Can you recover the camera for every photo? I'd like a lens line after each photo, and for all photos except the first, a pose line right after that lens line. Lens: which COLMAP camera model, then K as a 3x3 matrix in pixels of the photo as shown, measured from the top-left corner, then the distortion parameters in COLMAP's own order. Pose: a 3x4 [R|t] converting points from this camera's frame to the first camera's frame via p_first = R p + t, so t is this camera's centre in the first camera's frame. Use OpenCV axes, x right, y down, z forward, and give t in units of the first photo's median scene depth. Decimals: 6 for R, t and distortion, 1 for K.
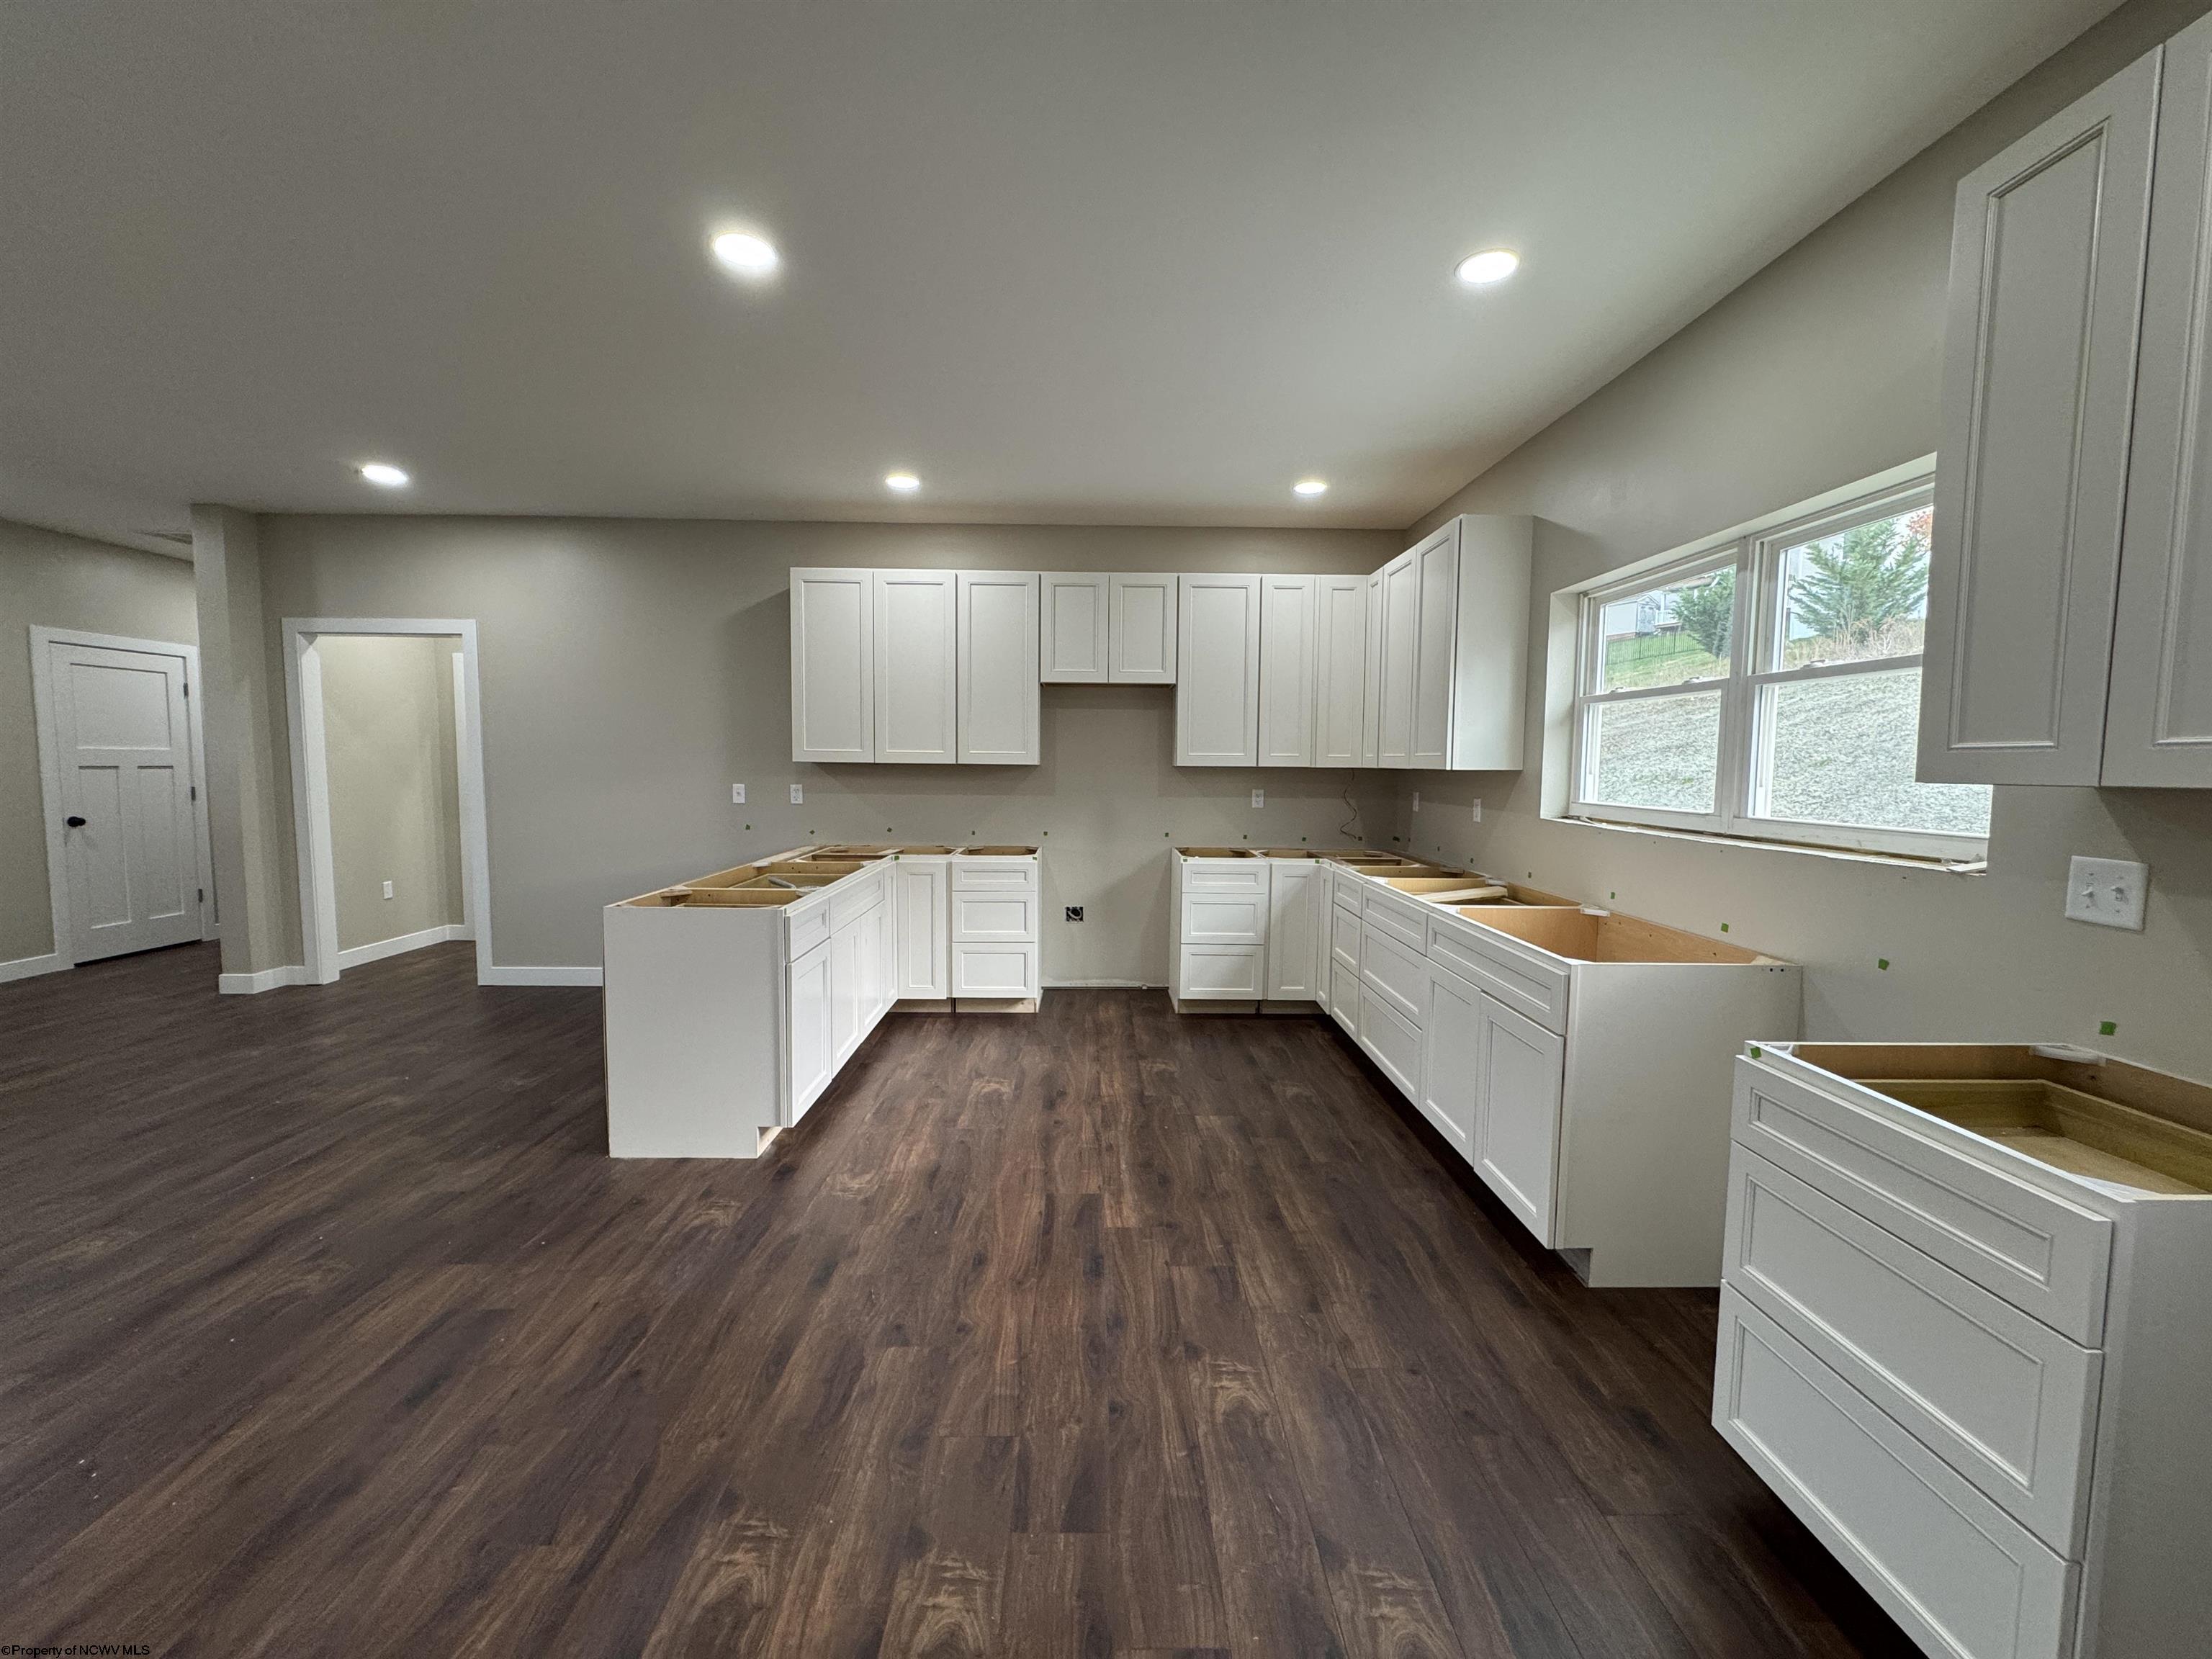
lens RADIAL K [[877.4, 0, 1108.3], [0, 877.4, 823.8], [0, 0, 1]] dist [-0.004200, 0.001416]
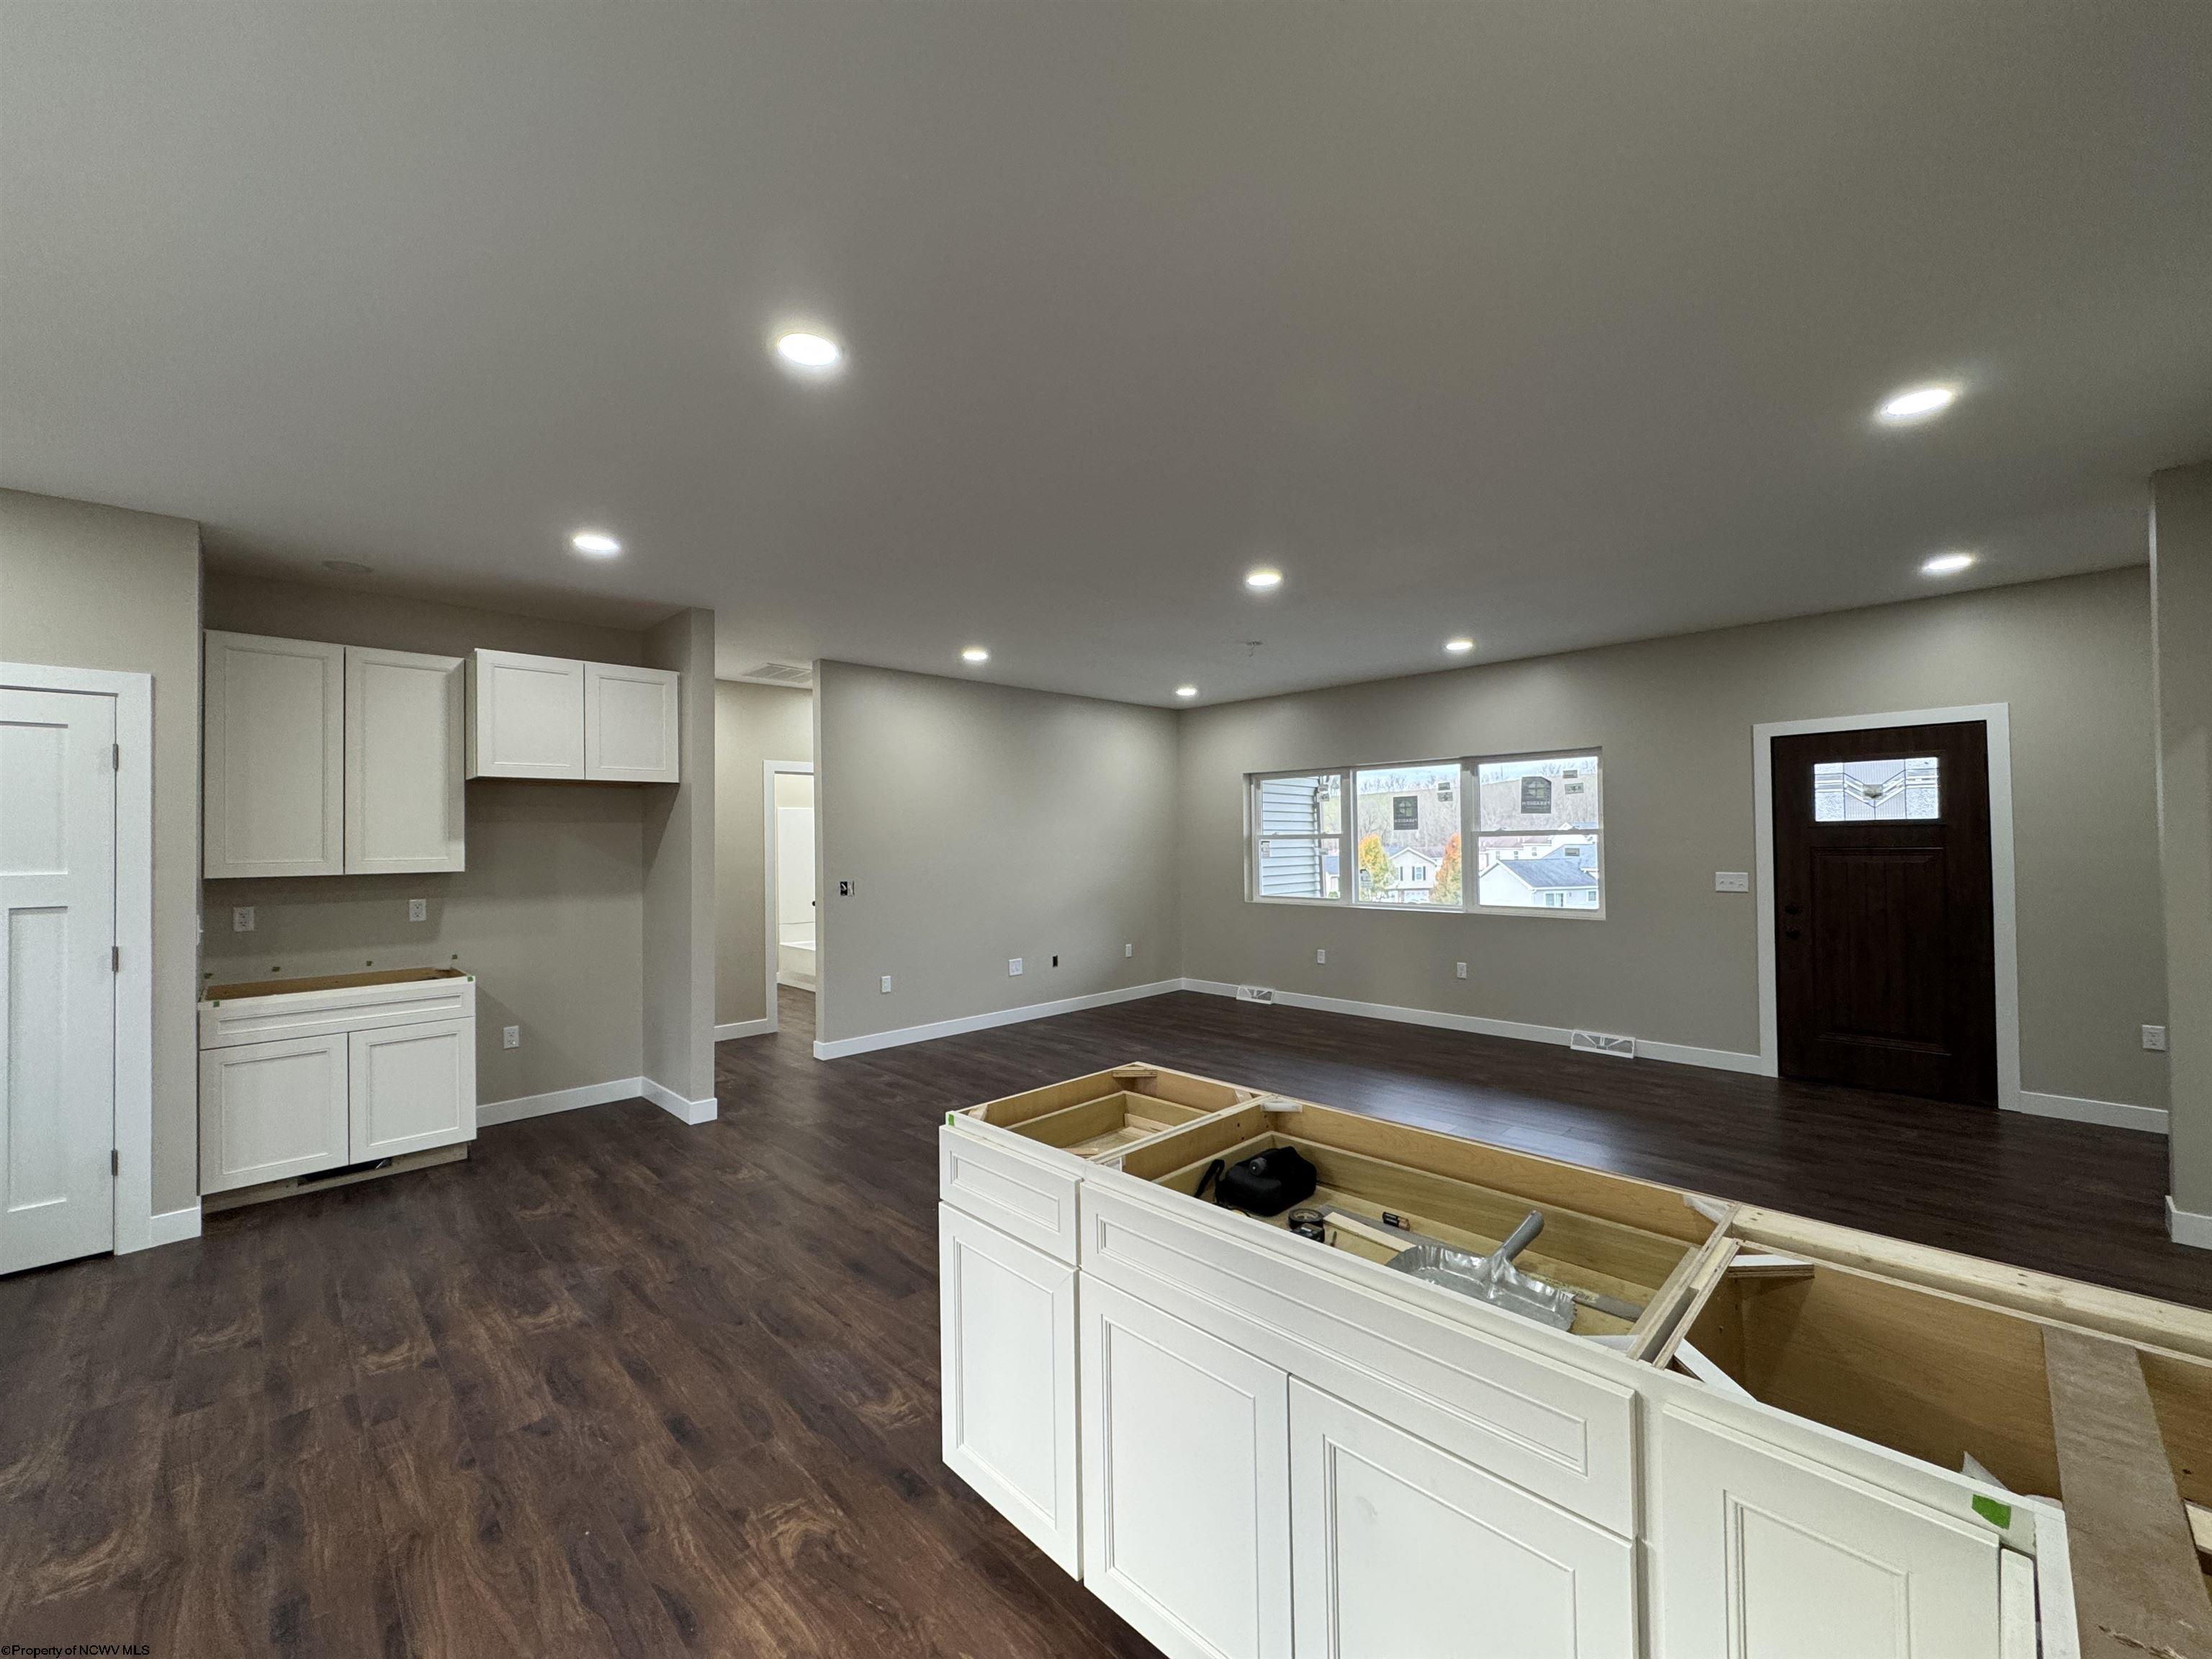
lens RADIAL K [[877.4, 0, 1108.5], [0, 877.4, 829.1], [0, 0, 1]] dist [-0.004200, 0.001416]
pose [[-0.726963, -0.009447, -0.686612, -0.003798], [-0.042750, 0.998588, 0.031524, -0.120940], [0.685345, 0.052270, -0.726340, 1.320658]]
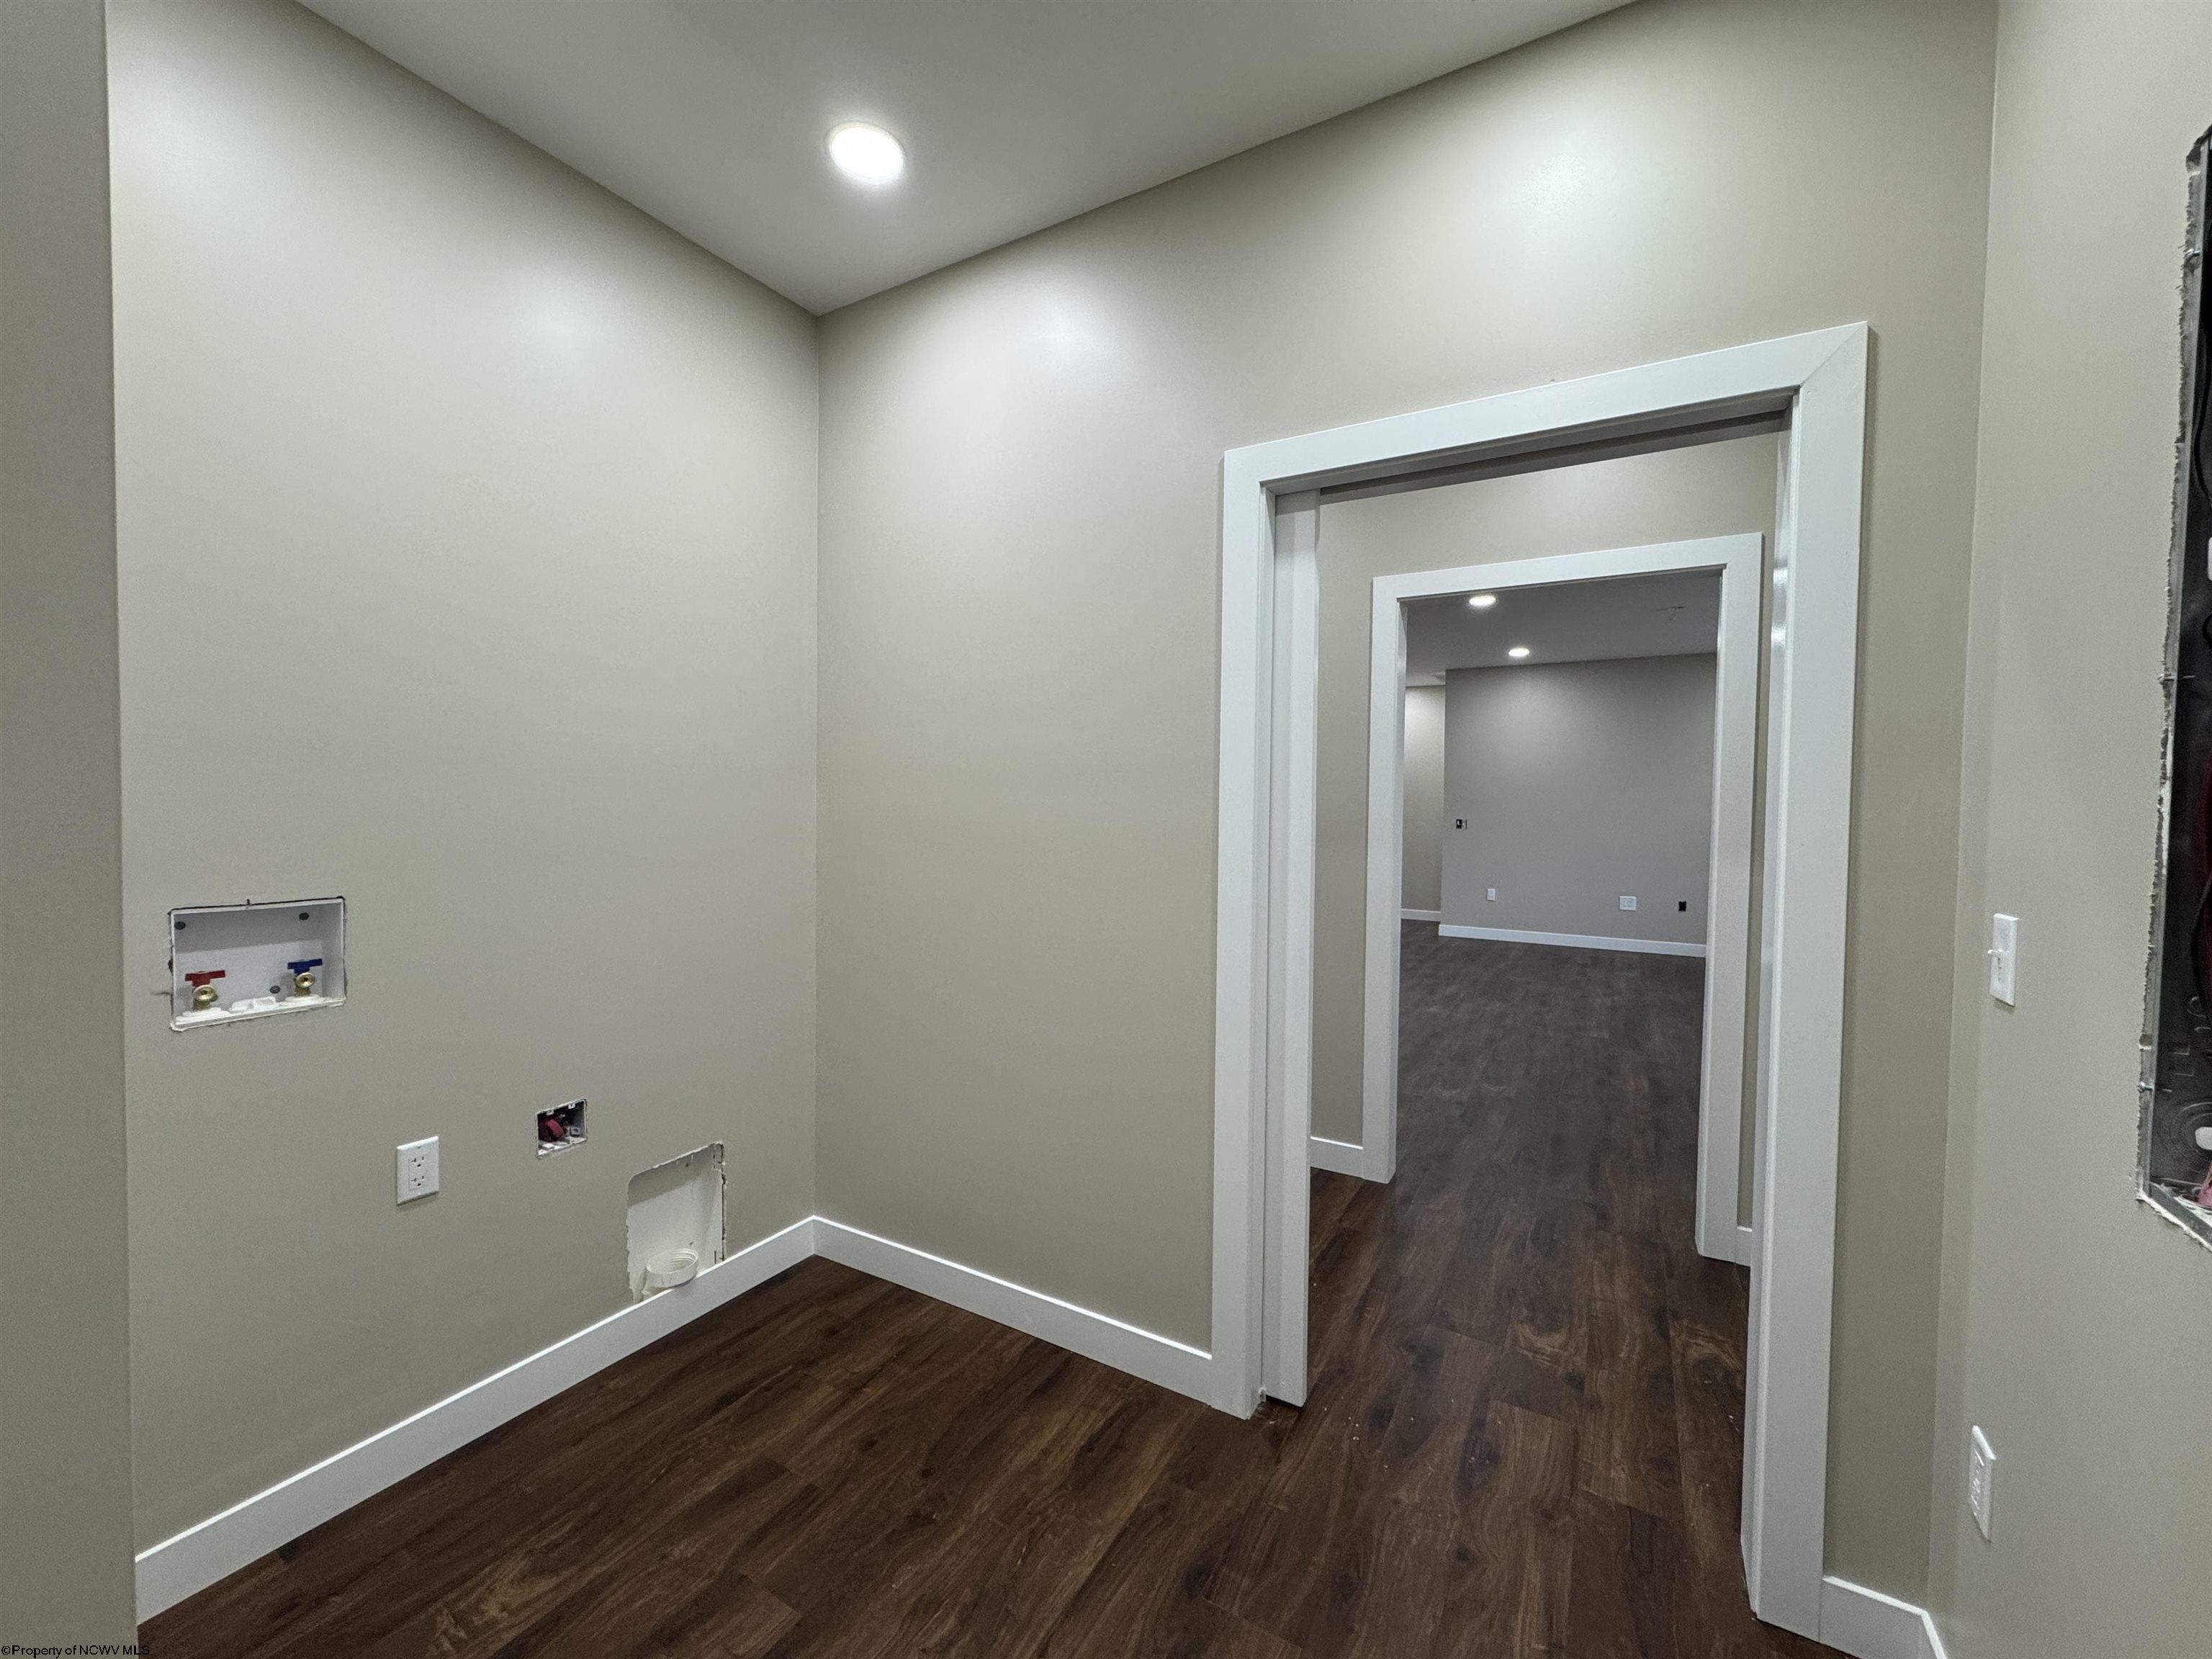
lens RADIAL K [[877.4, 0, 1120.1], [0, 877.4, 827.9], [0, 0, 1]] dist [-0.004200, 0.001416]
pose [[-0.857445, -0.034689, 0.513406, -1.293195], [0.015148, 0.995591, 0.092569, -0.165430], [-0.514353, 0.087150, -0.853139, 2.393639]]
